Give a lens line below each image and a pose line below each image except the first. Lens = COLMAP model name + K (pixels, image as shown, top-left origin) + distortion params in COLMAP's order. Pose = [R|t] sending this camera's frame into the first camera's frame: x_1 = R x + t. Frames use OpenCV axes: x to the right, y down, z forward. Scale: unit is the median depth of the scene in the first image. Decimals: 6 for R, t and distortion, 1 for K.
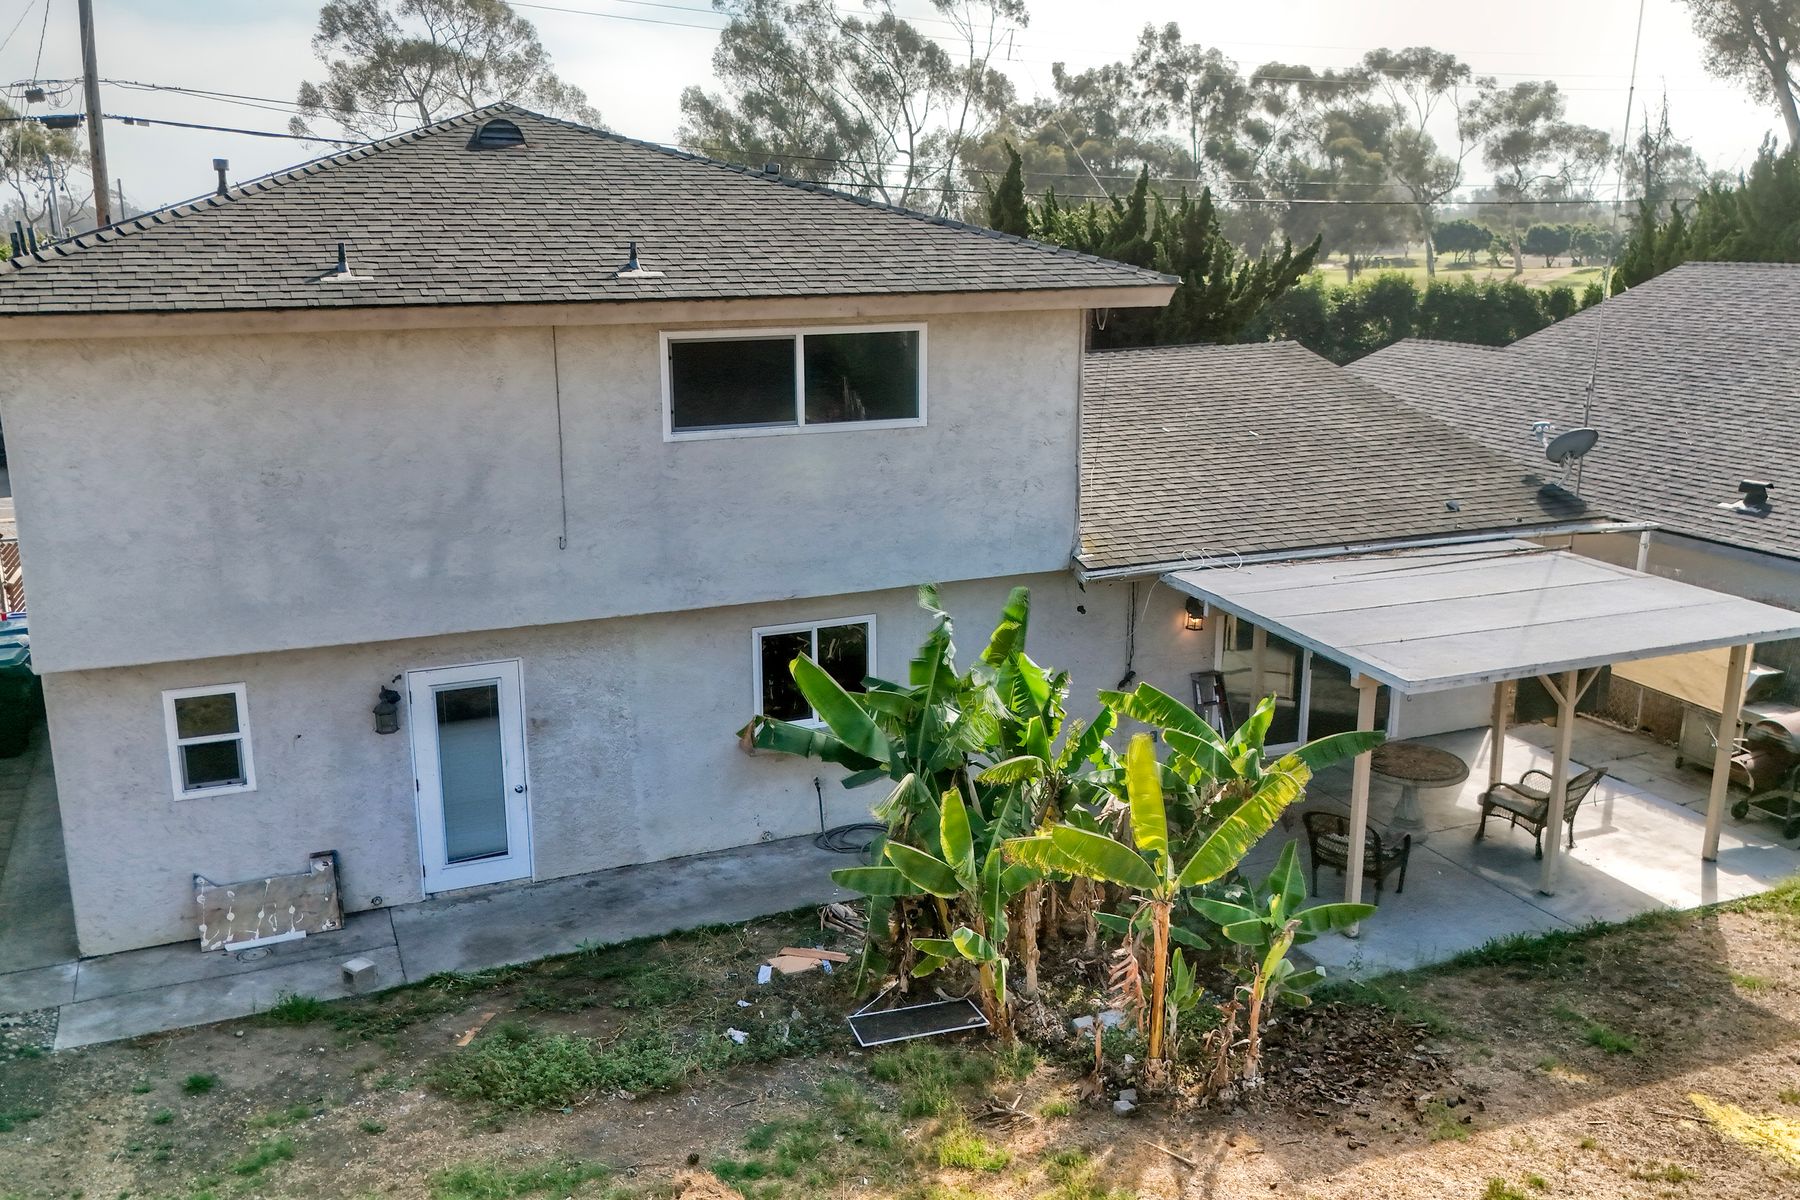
lens RADIAL K [[1541.1, 0, 899.7], [0, 1541.1, 606.0], [0, 0, 1]] dist [0.042394, -0.000625]
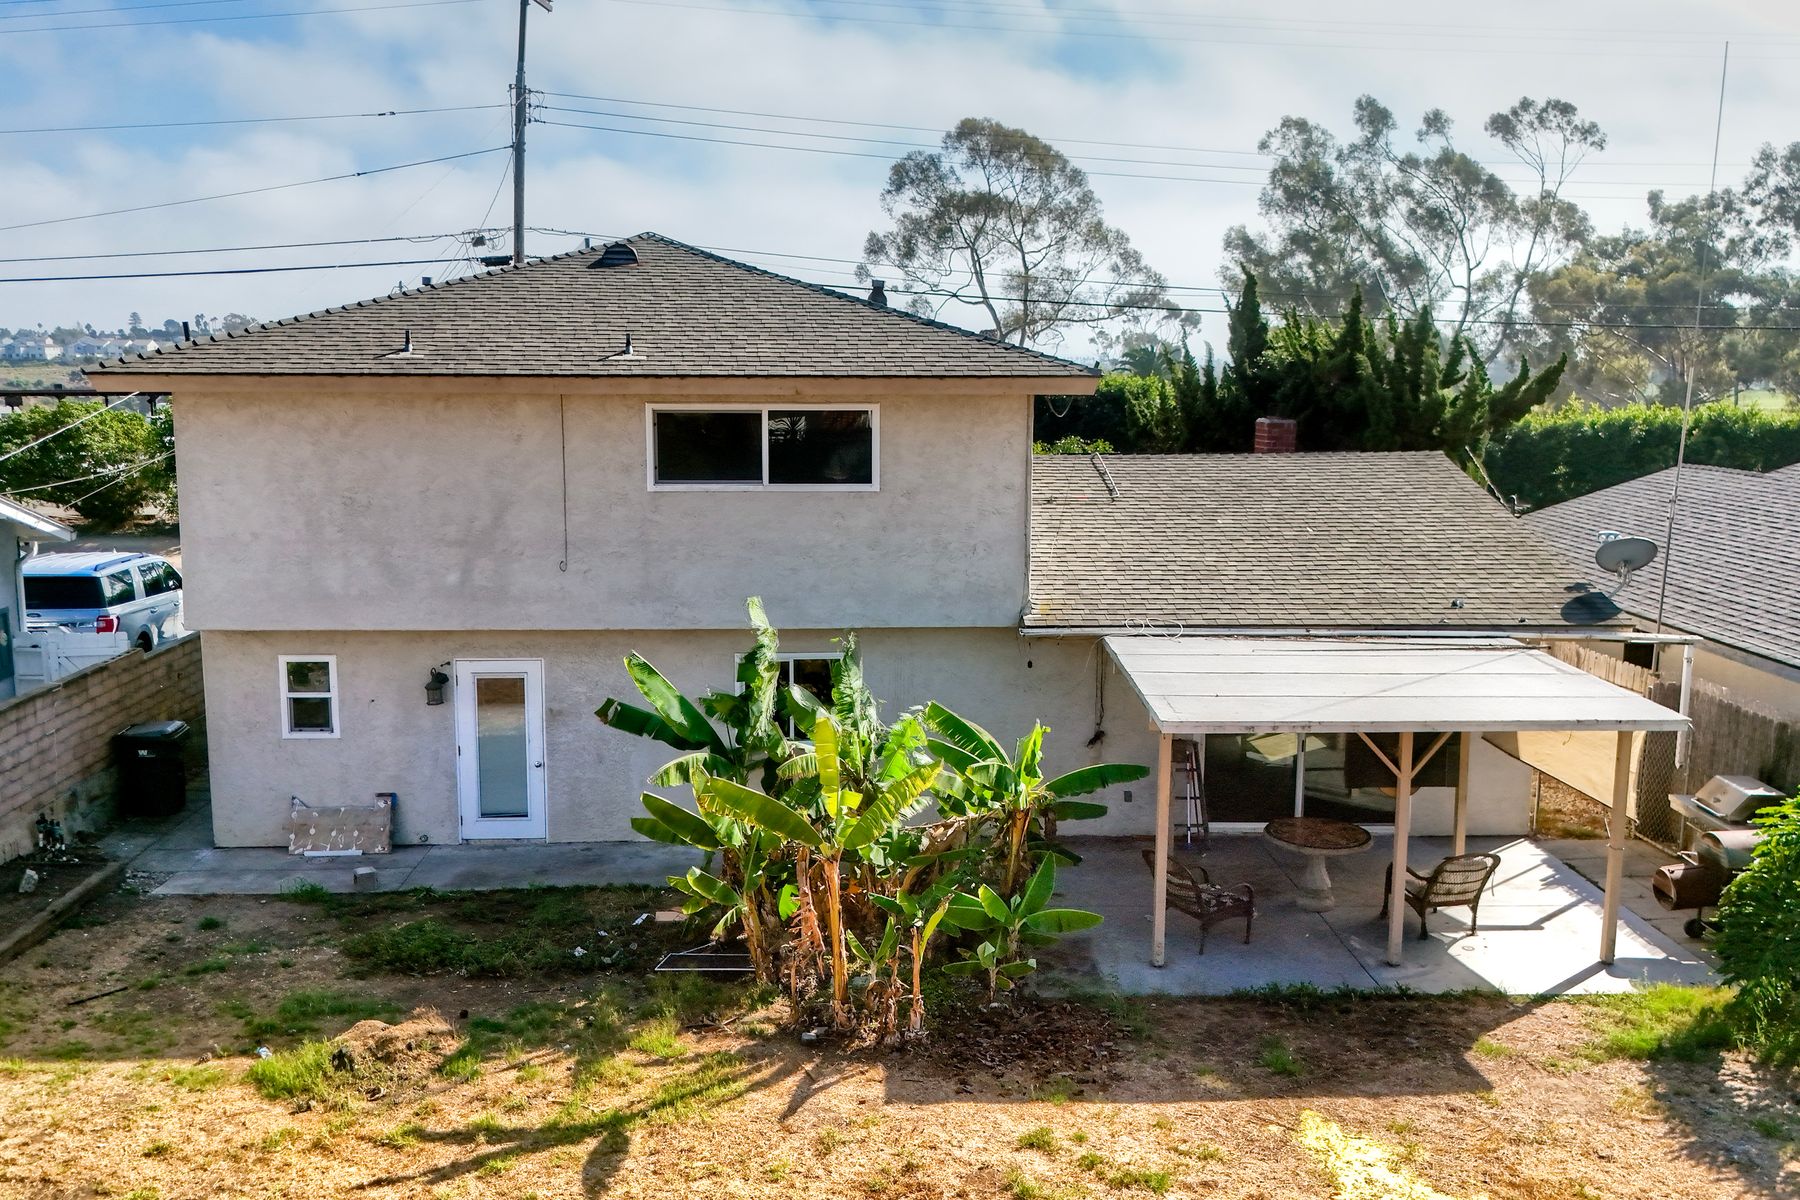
lens RADIAL K [[1547.6, 0, 866.0], [0, 1547.6, 603.6], [0, 0, 1]] dist [0.040316, 0.000943]
pose [[0.939132, 0.063831, -0.337573, 0.442649], [-0.092616, 0.993249, -0.069847, 0.055130], [0.330836, 0.096860, 0.938704, -0.107576]]
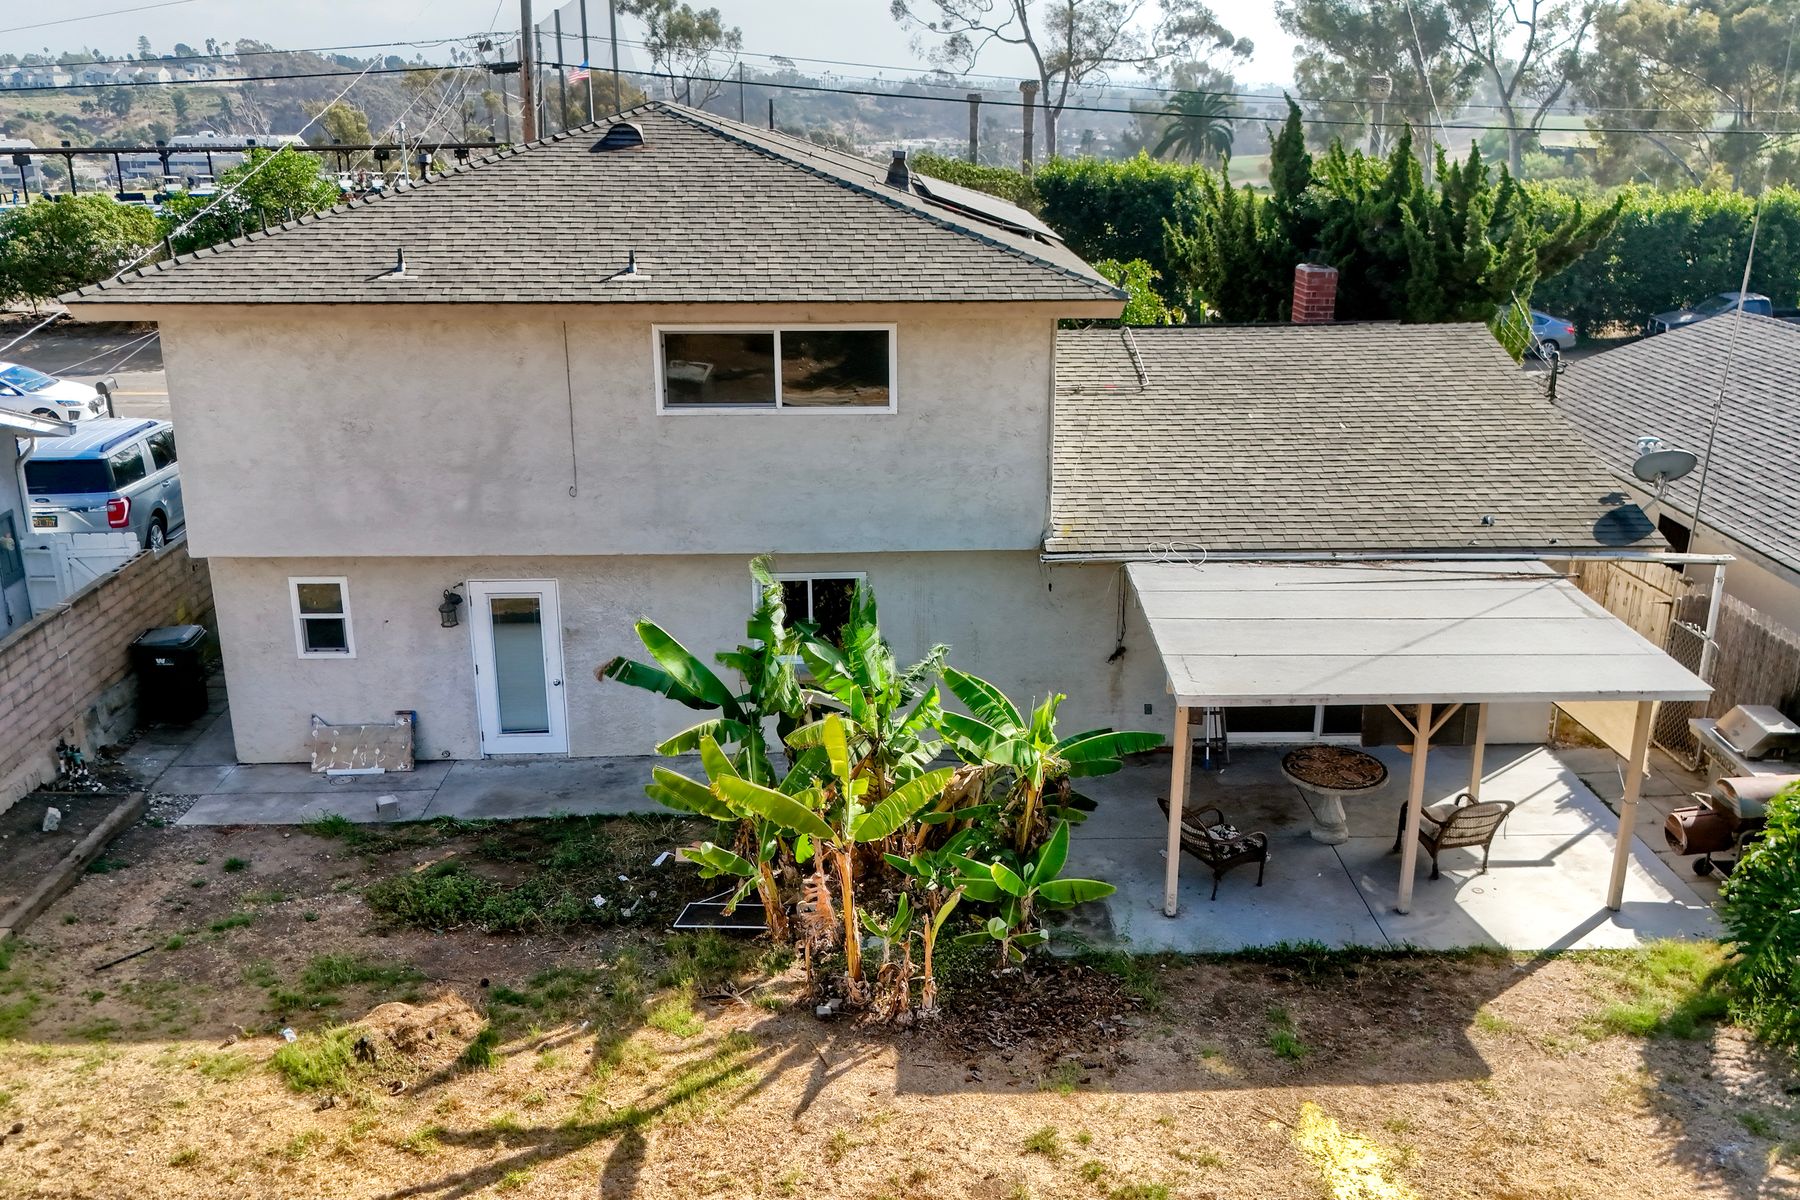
lens RADIAL K [[1541.1, 0, 899.7], [0, 1541.1, 606.0], [0, 0, 1]] dist [0.042394, -0.000625]
pose [[0.938633, 0.115100, -0.325147, 0.435379], [-0.091767, 0.992037, 0.086262, -0.079956], [0.332486, -0.051130, 0.941721, -0.081419]]
